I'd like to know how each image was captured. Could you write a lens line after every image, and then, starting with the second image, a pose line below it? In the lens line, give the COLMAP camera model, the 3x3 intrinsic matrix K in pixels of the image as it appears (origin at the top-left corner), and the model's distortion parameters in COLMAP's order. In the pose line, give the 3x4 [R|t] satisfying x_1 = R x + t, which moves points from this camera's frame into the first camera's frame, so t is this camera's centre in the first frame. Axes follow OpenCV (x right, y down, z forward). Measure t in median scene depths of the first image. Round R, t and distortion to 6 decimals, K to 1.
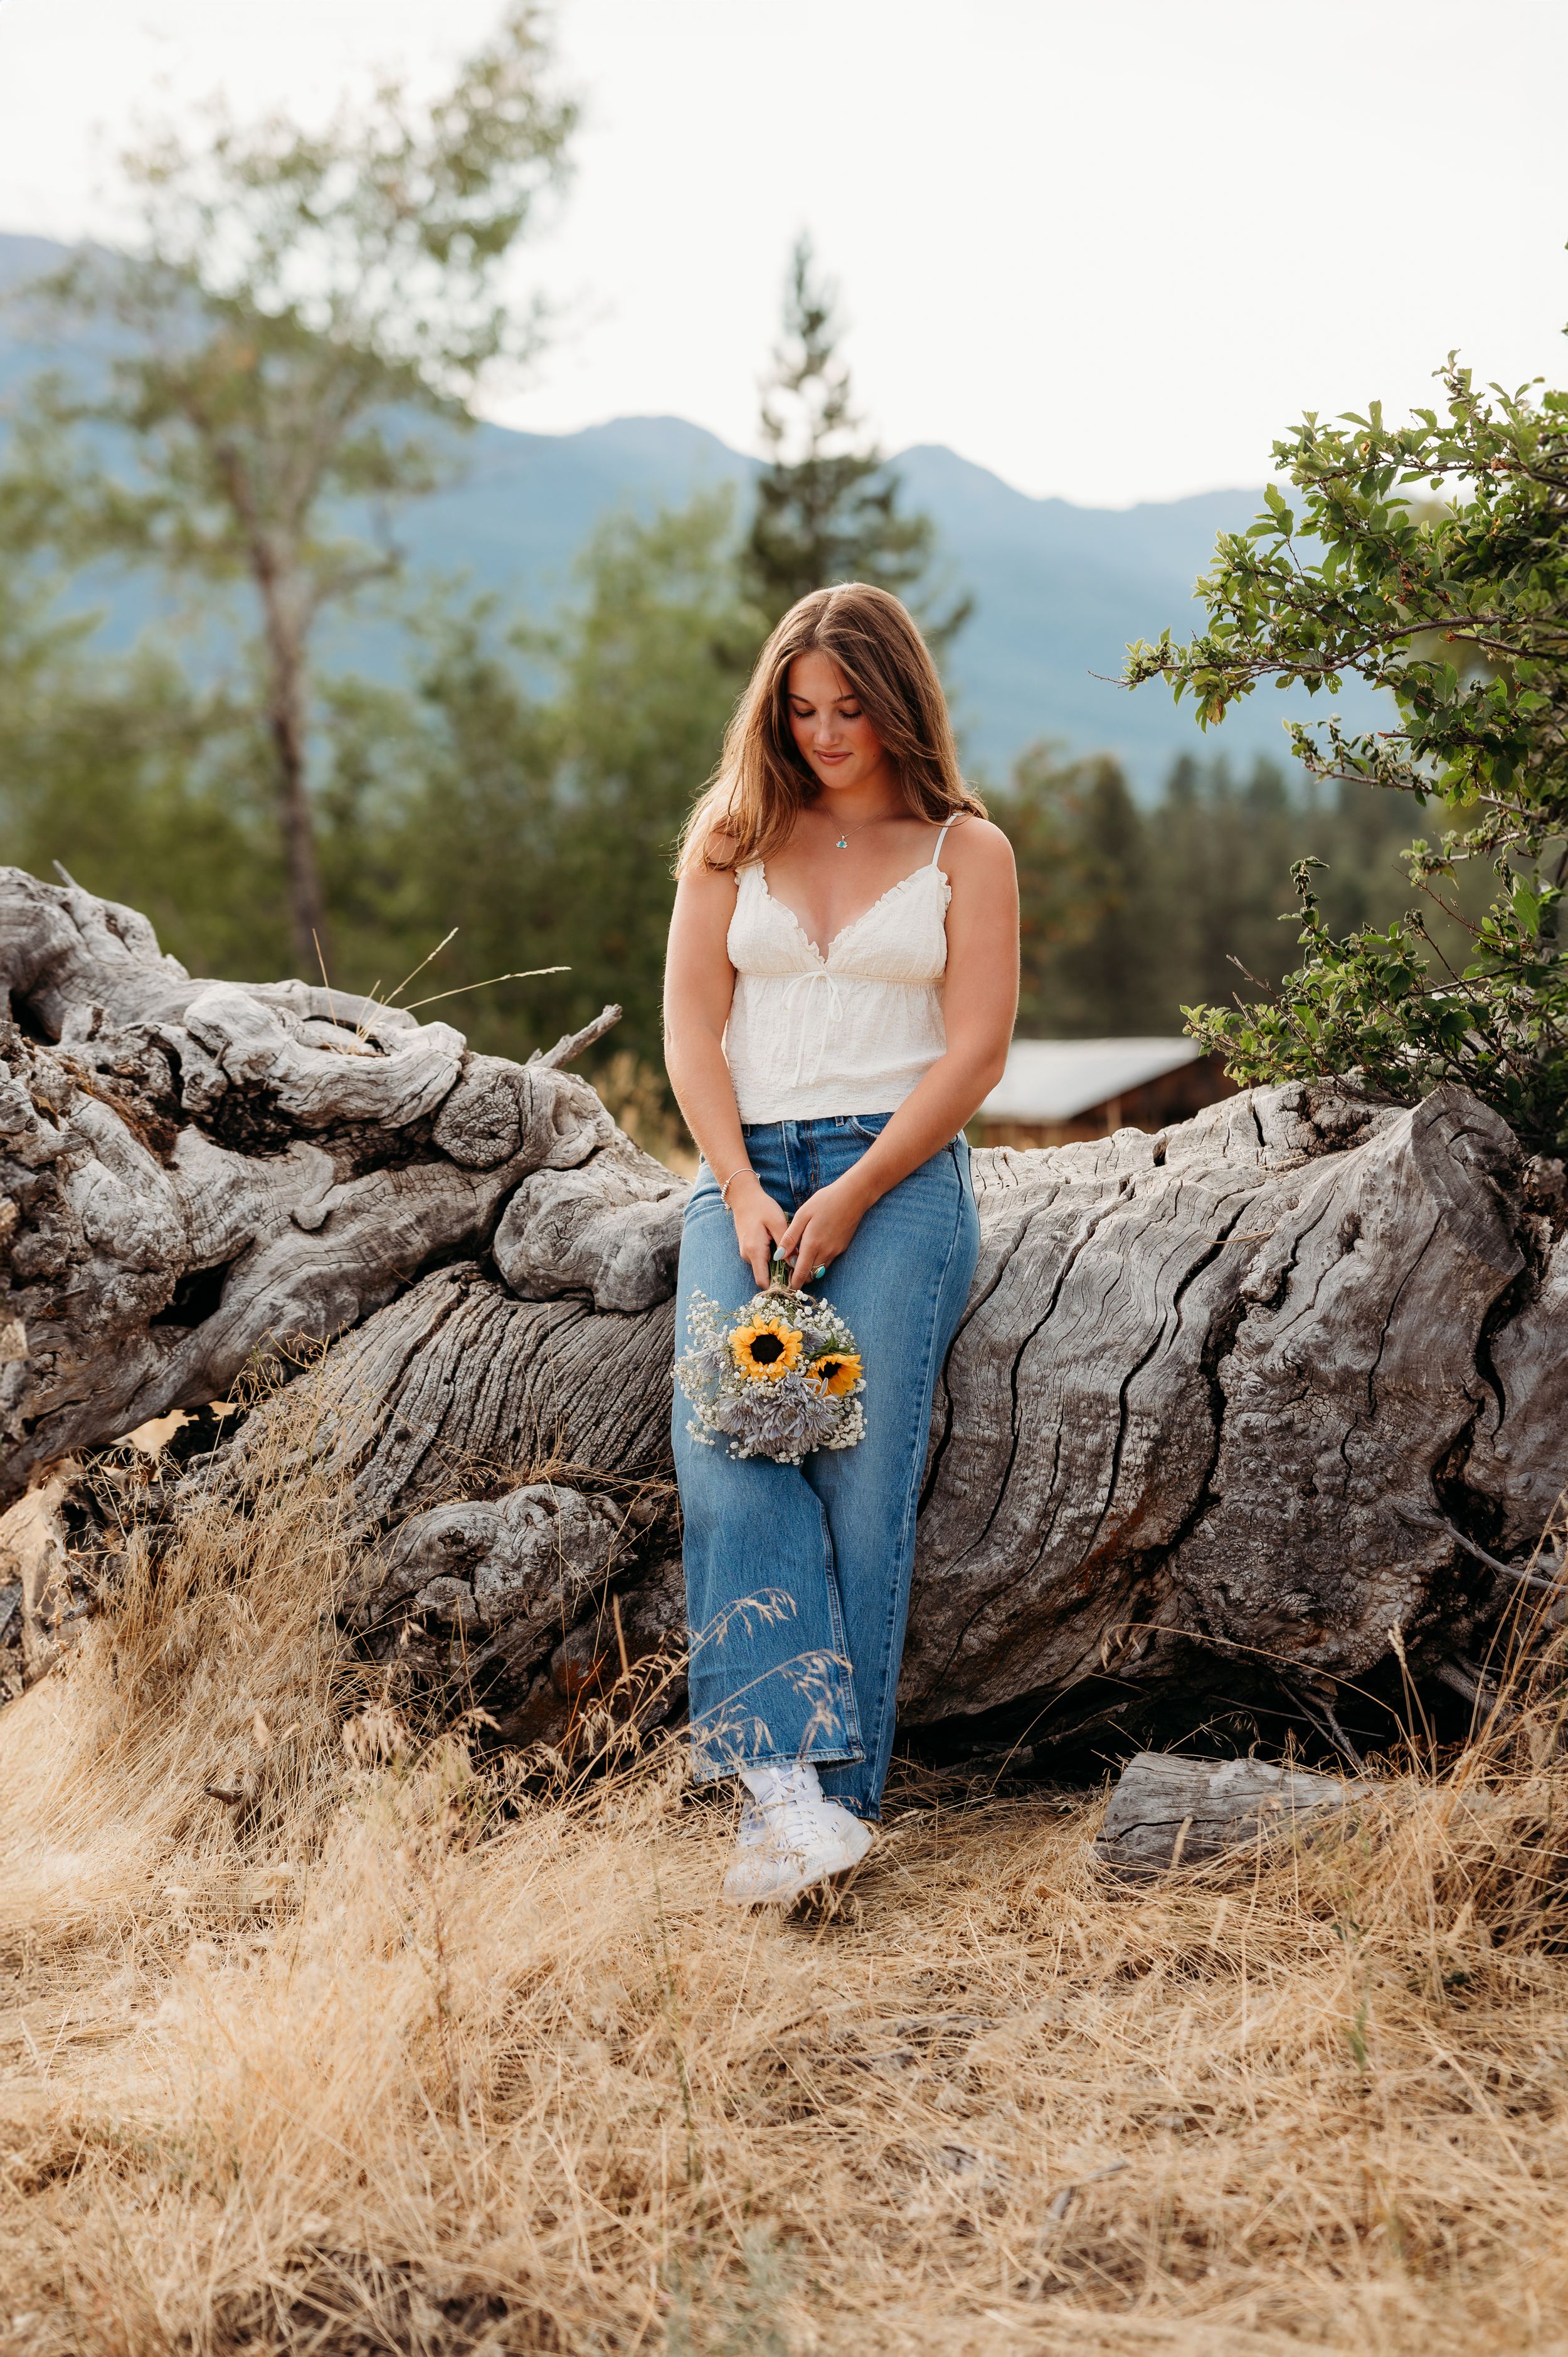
lens RADIAL K [[5377.9, 0, 765.1], [0, 5377.9, 1198.3], [0, 0, 1]] dist [-0.021553, 0.000000]
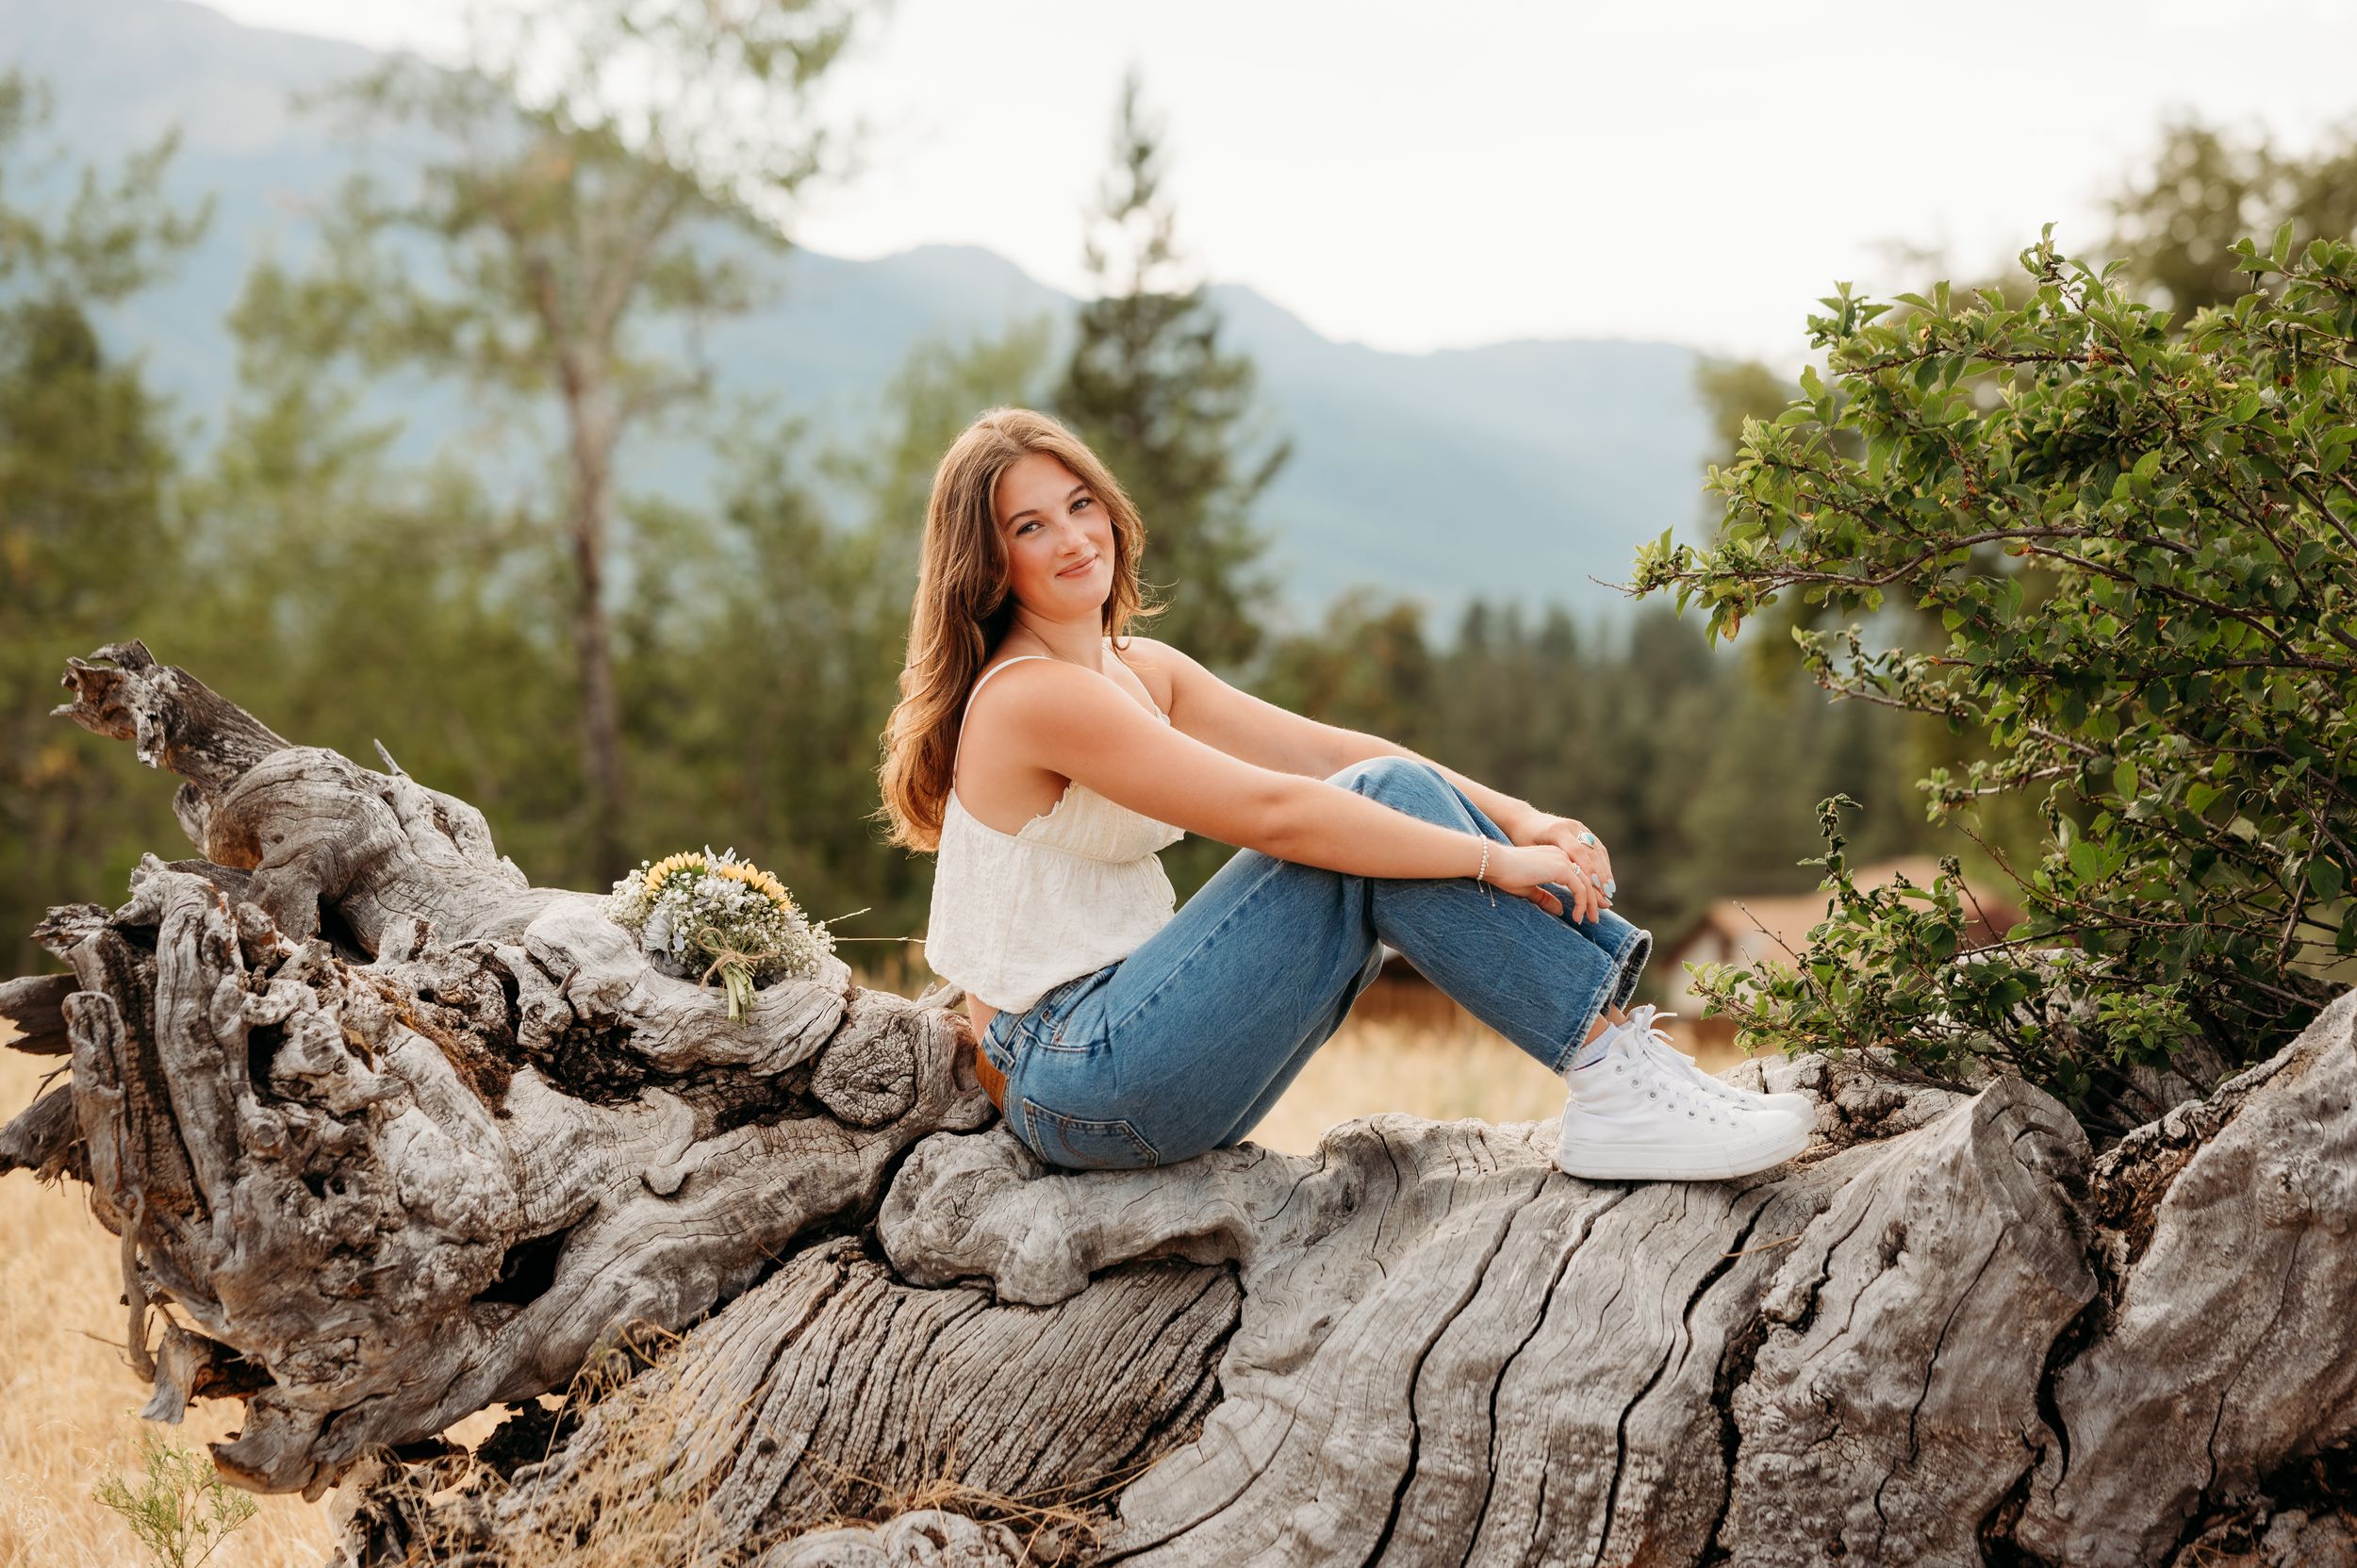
lens RADIAL K [[5378.8, 0, 1202.2], [0, 5378.8, 768.8], [0, 0, 1]] dist [-0.021553, 0.000000]
pose [[0.998934, 0.036059, 0.028812, -0.026280], [-0.034632, 0.998219, -0.048579, -0.022622], [-0.030512, 0.047529, 0.998404, 0.145016]]
